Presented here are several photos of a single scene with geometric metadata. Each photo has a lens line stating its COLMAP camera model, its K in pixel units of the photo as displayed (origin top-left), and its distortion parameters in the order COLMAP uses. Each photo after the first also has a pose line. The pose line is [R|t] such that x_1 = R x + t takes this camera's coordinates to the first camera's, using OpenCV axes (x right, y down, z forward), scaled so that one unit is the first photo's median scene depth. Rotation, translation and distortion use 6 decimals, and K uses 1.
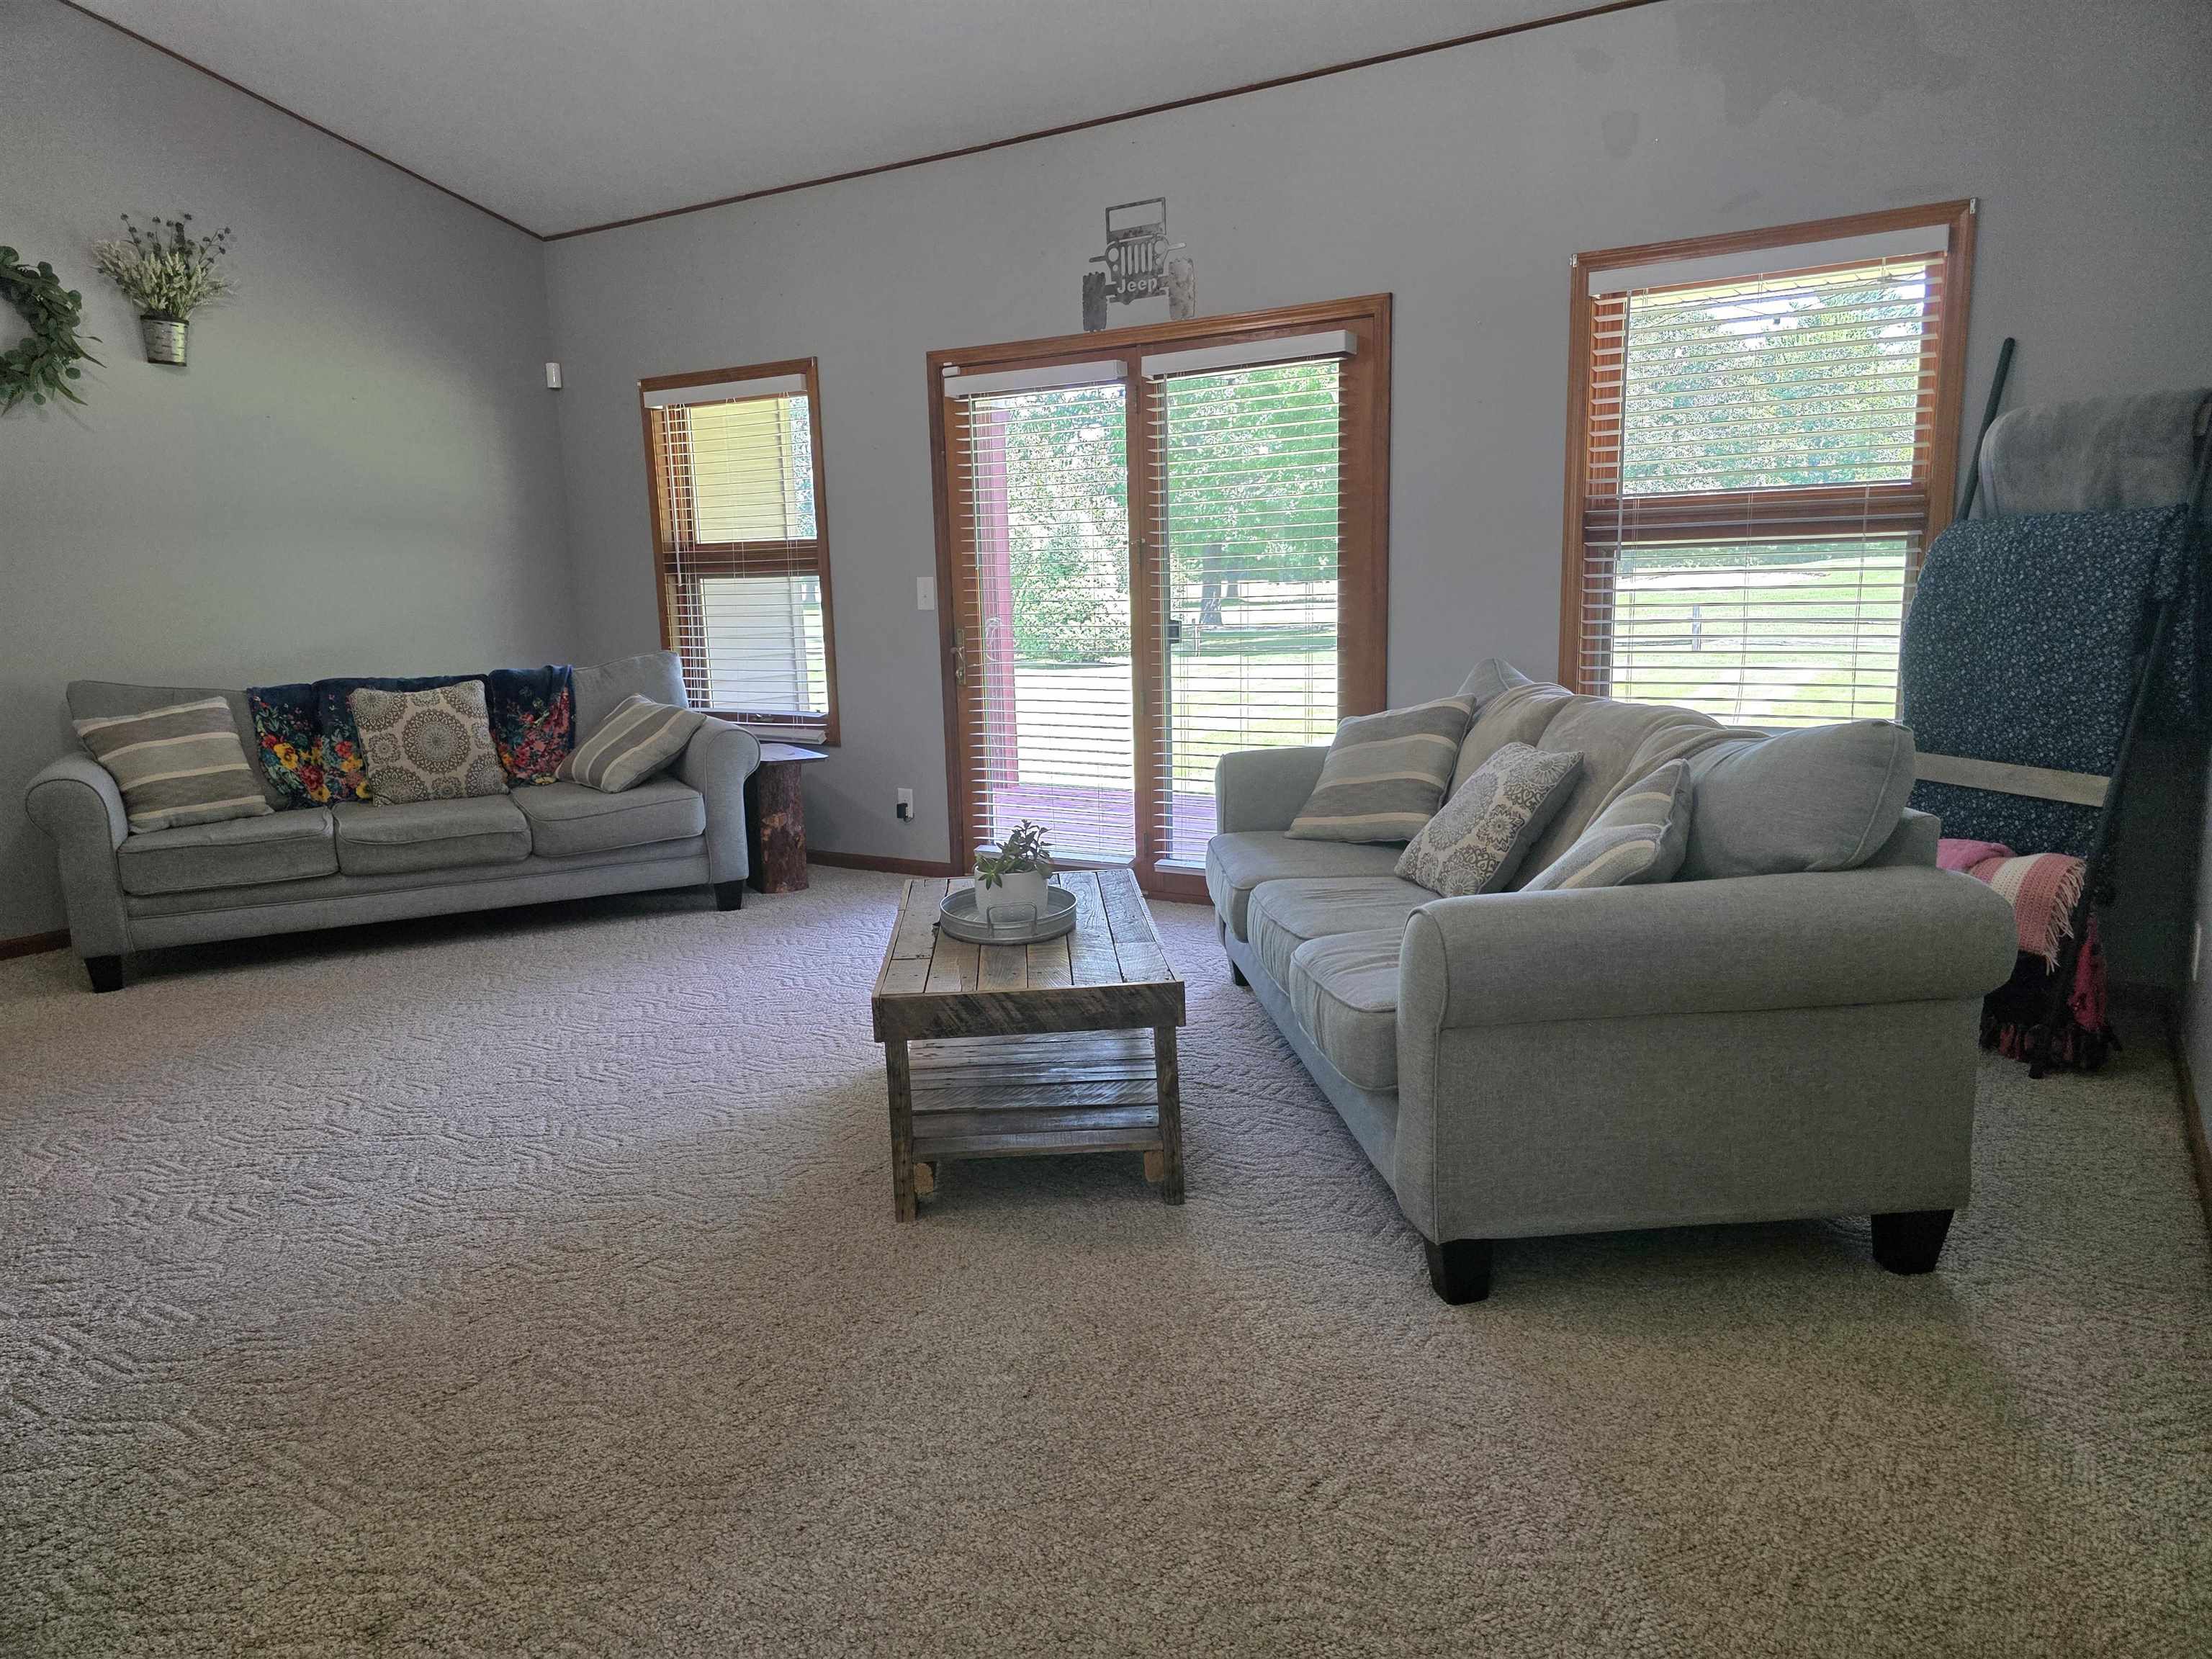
lens RADIAL K [[1481.3, 0, 1113.7], [0, 1481.3, 827.3], [0, 0, 1]] dist [0.054621, -0.047063]
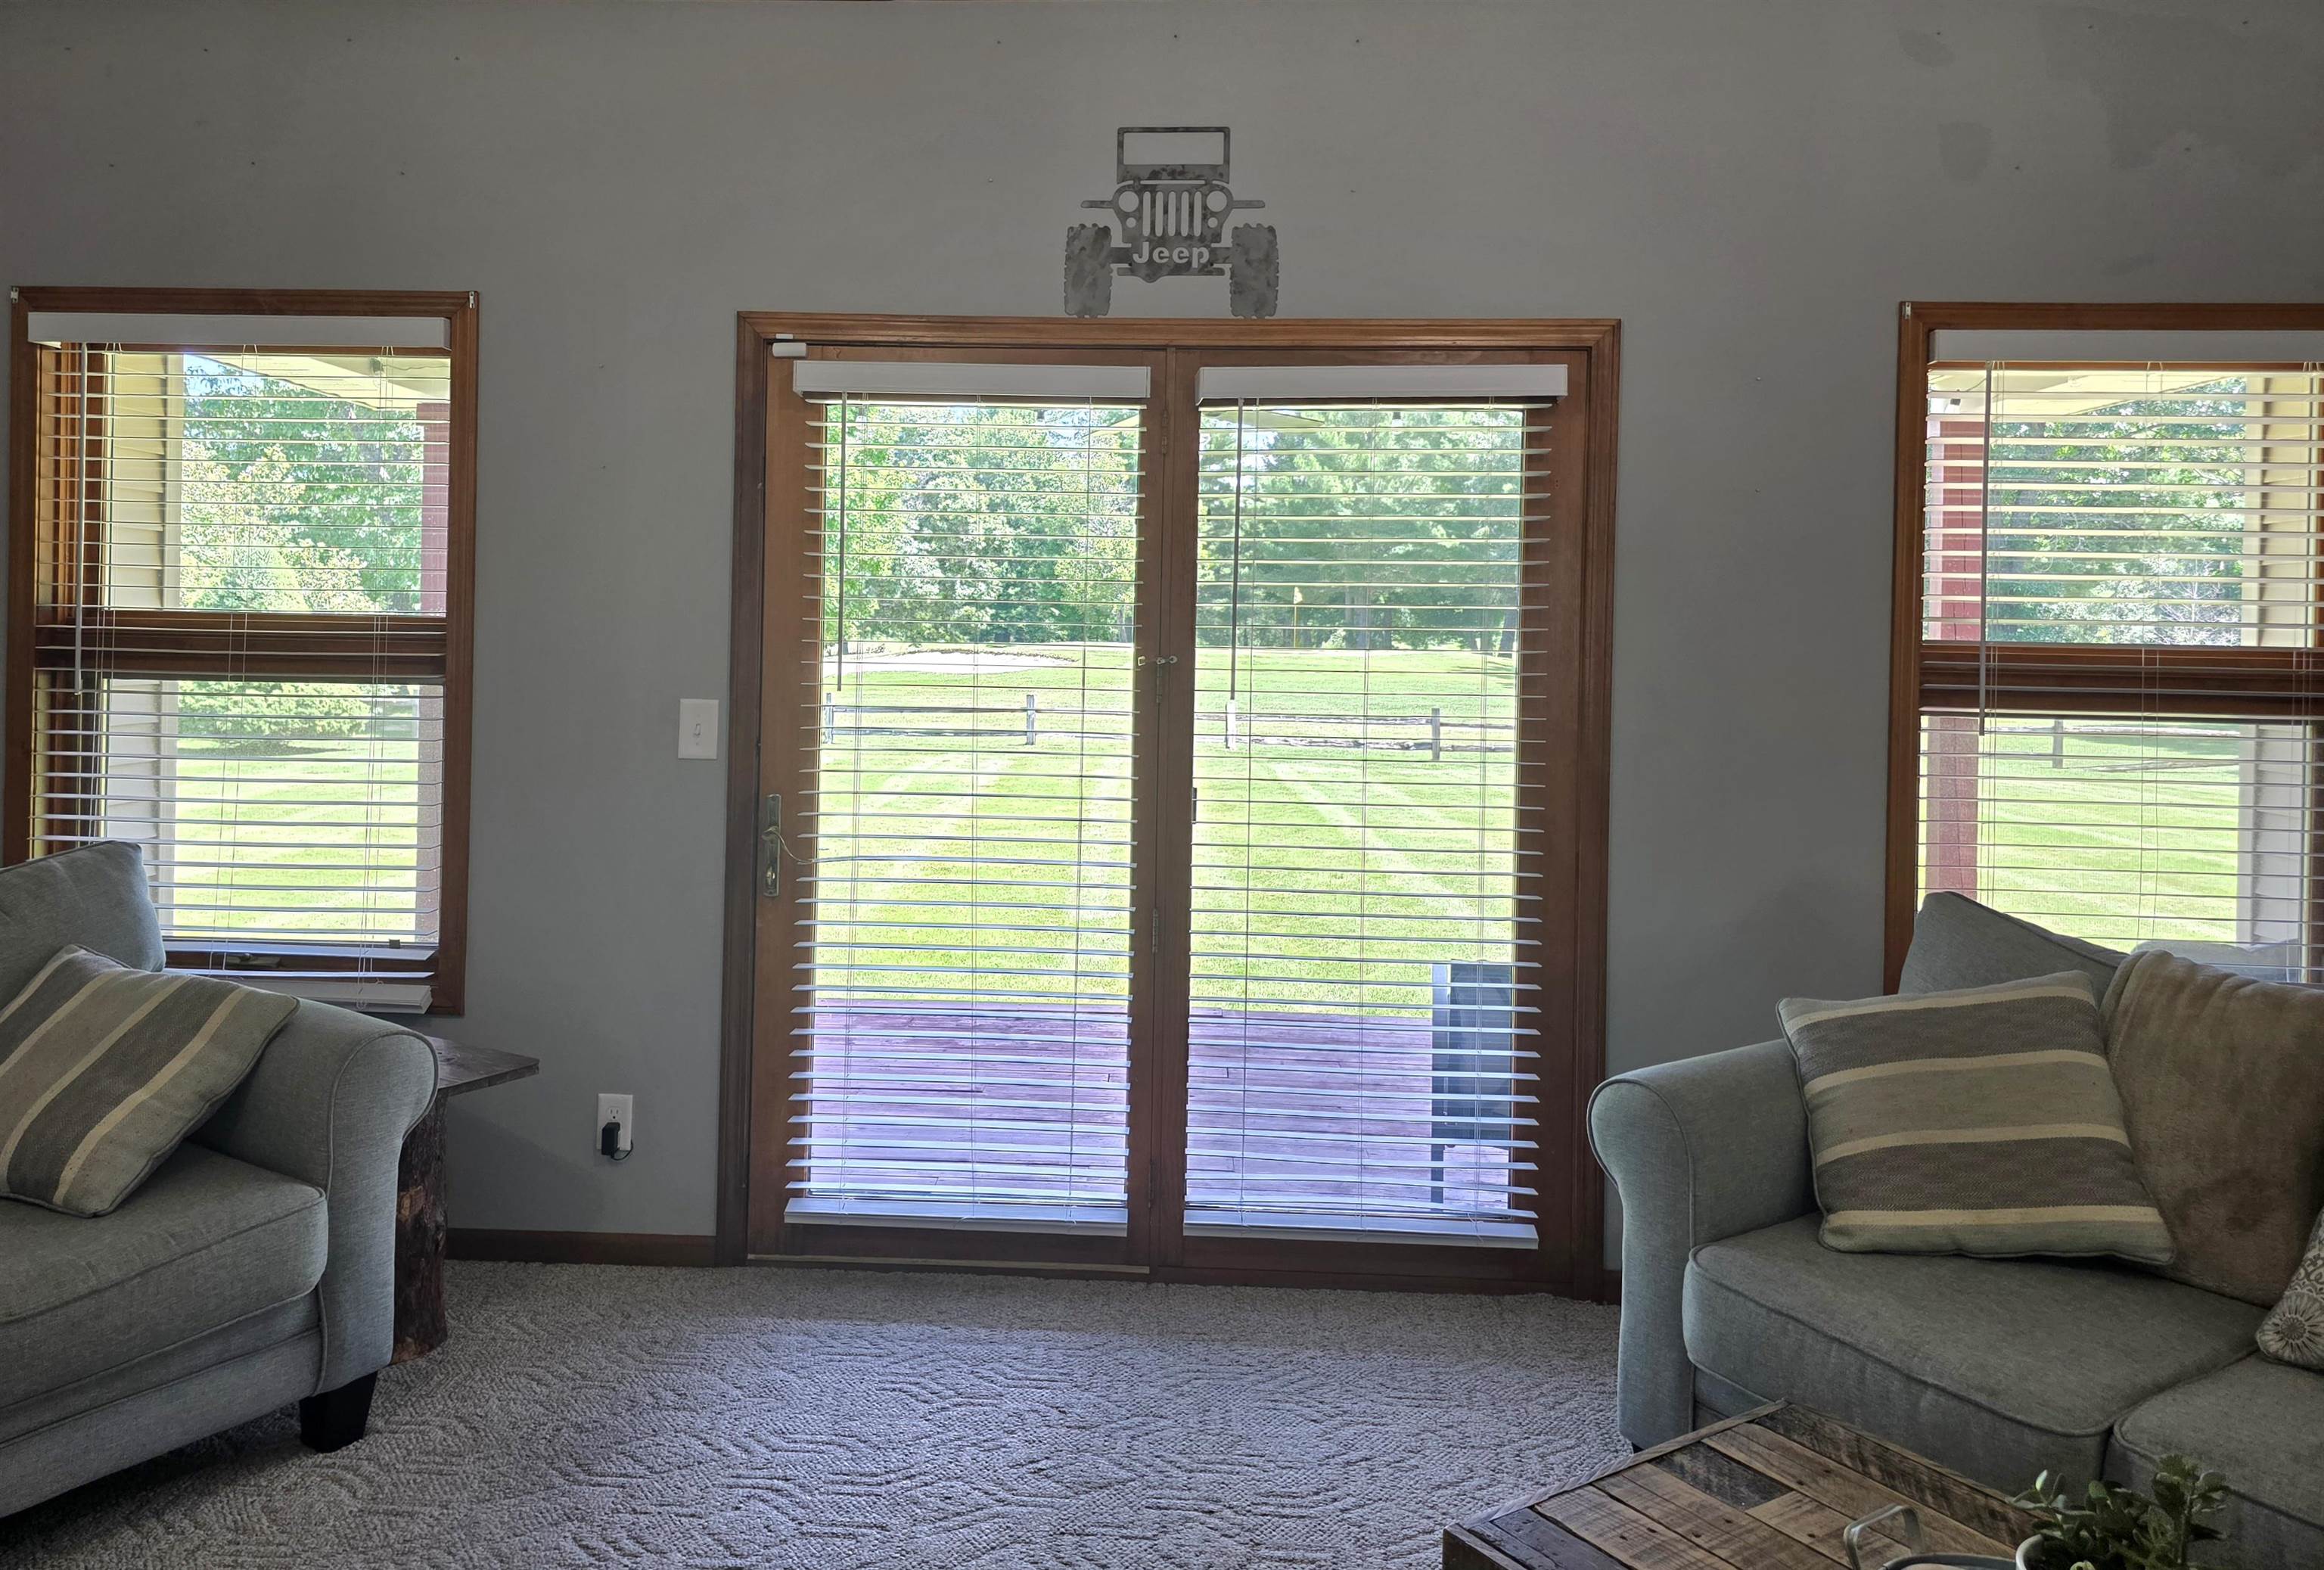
lens RADIAL K [[1667.0, 0, 1089.9], [0, 1667.0, 636.0], [0, 0, 1]] dist [0.087329, -0.088990]
pose [[0.876594, 0.040837, 0.479495, -0.335191], [0.039335, 0.986979, -0.155968, -0.100321], [-0.479620, 0.155582, 0.863573, 0.438203]]
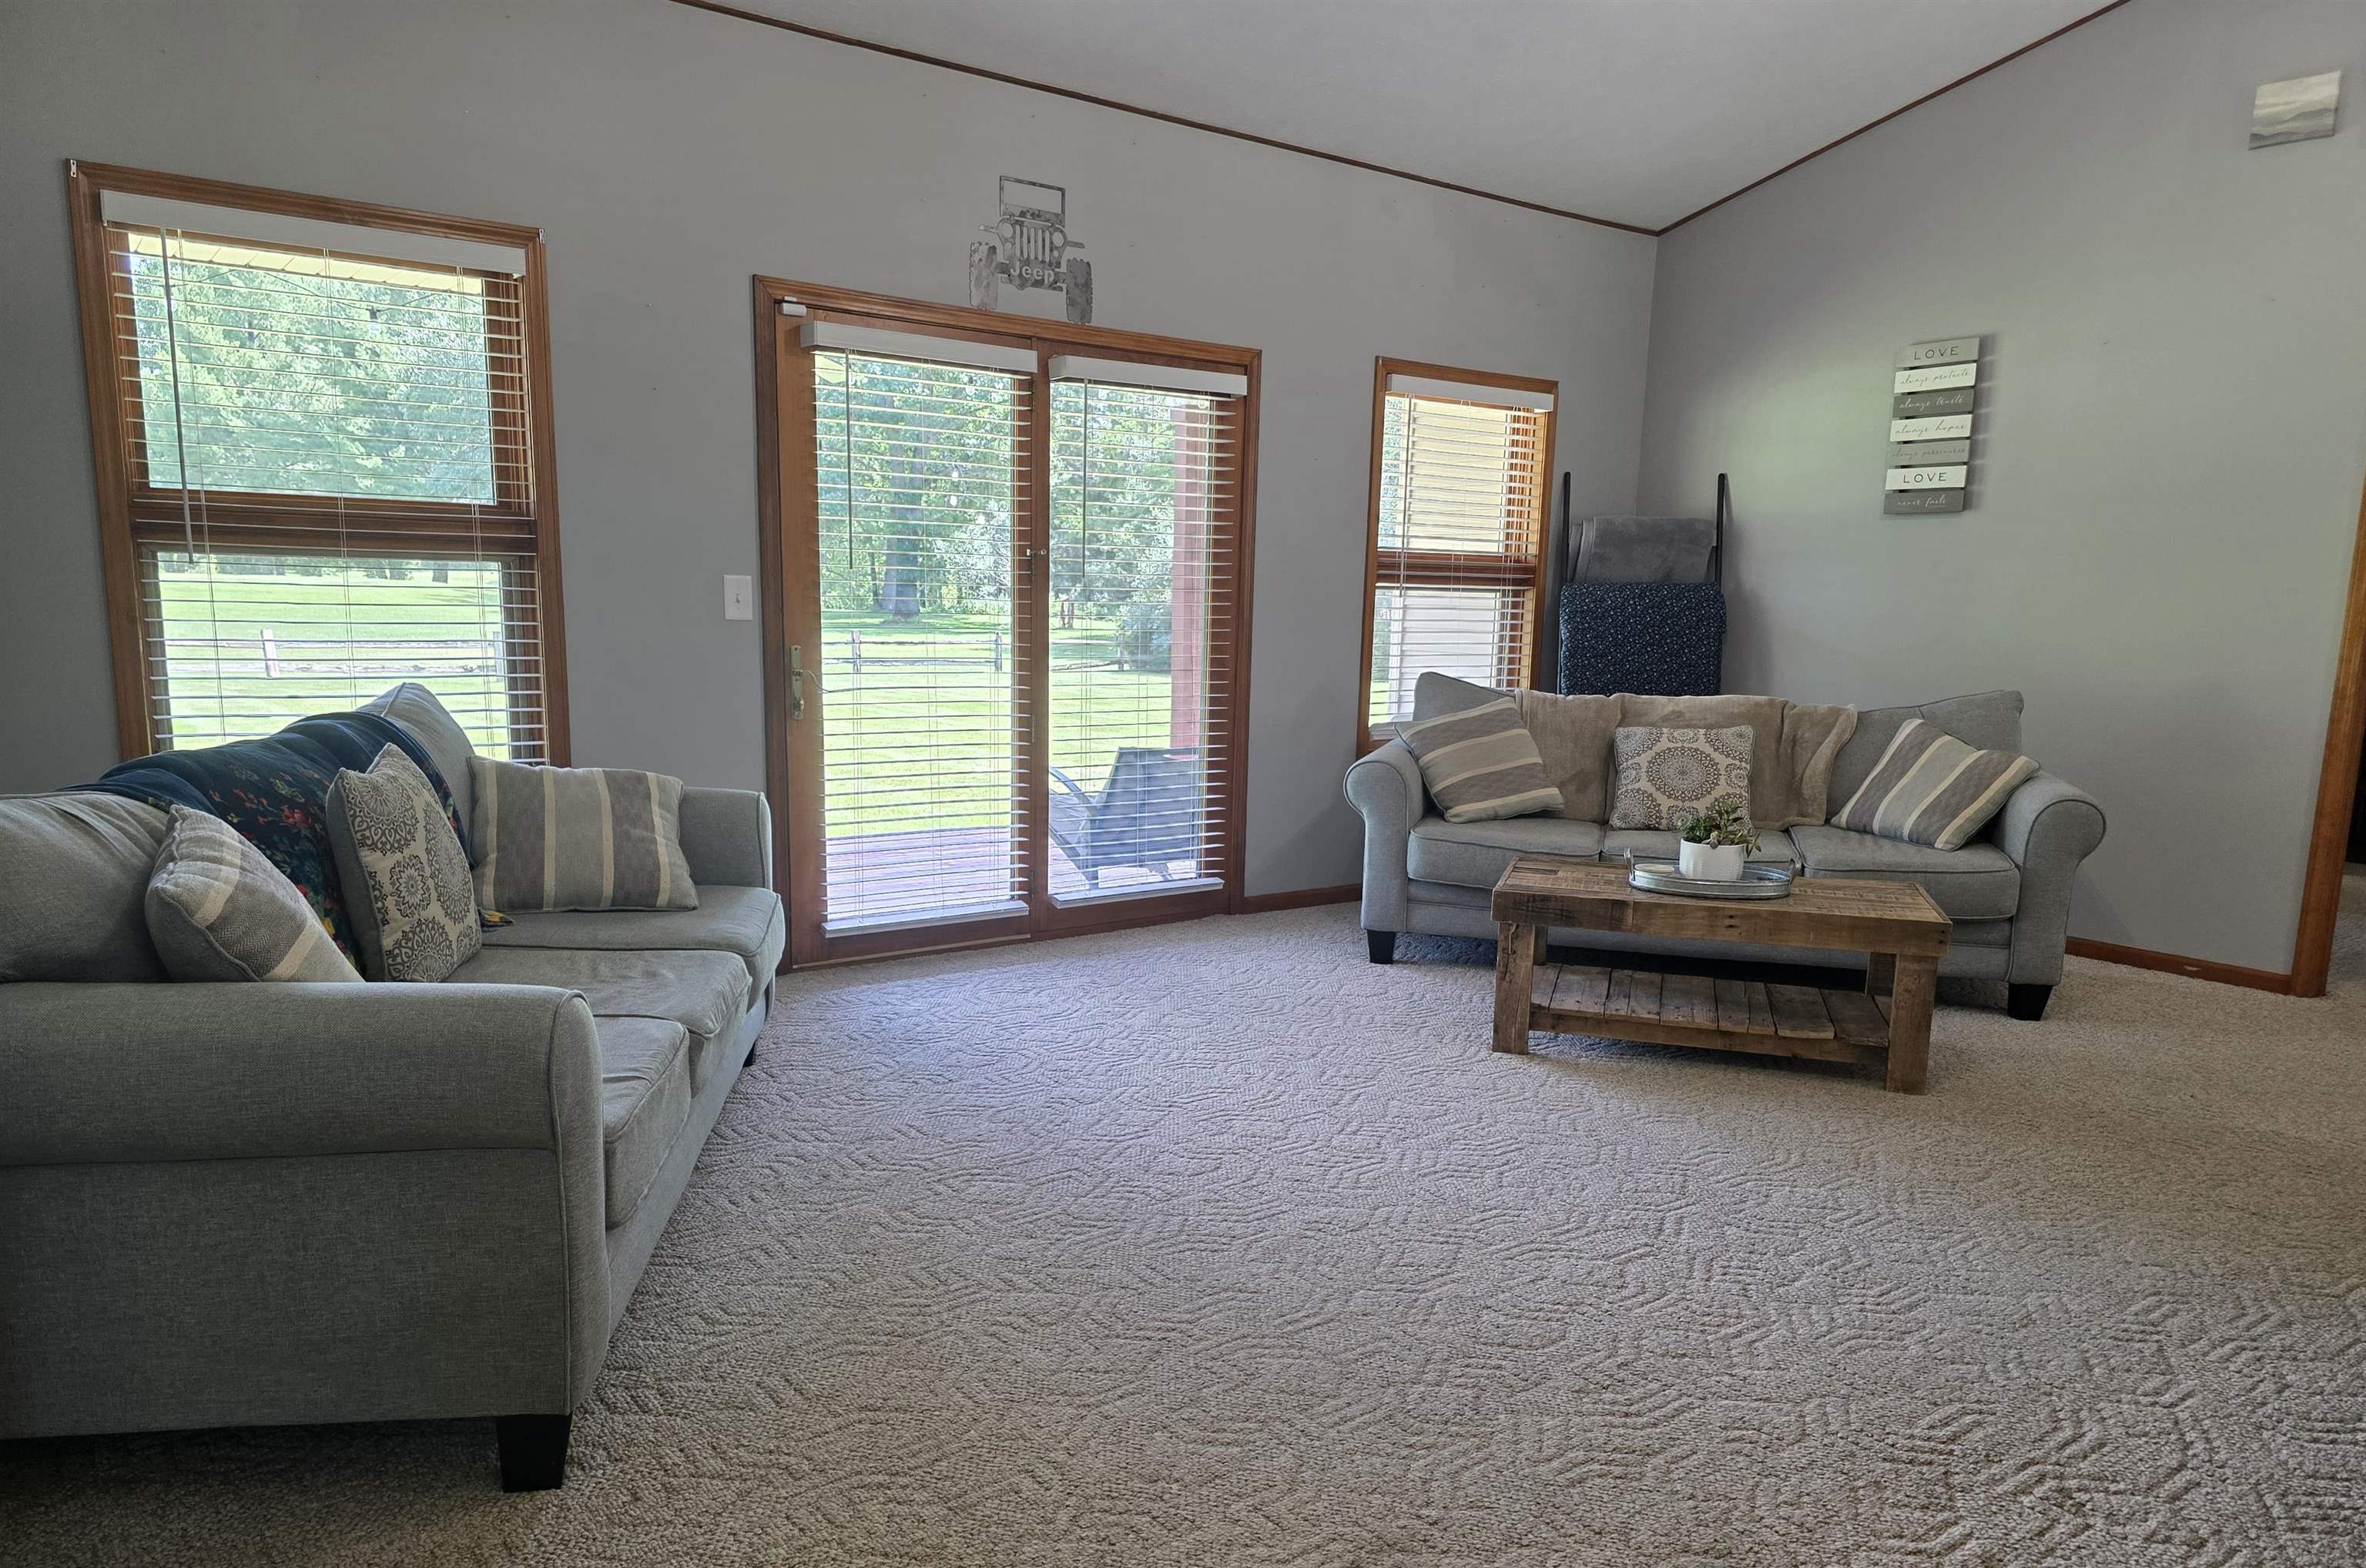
lens RADIAL K [[1596.2, 0, 1187.5], [0, 1596.2, 871.4], [0, 0, 1]] dist [0.029634, -0.003573]
pose [[0.359388, -0.126899, 0.924520, -0.898447], [0.122489, 0.988554, 0.088074, -0.073493], [-0.925114, 0.081591, 0.370818, 0.569447]]
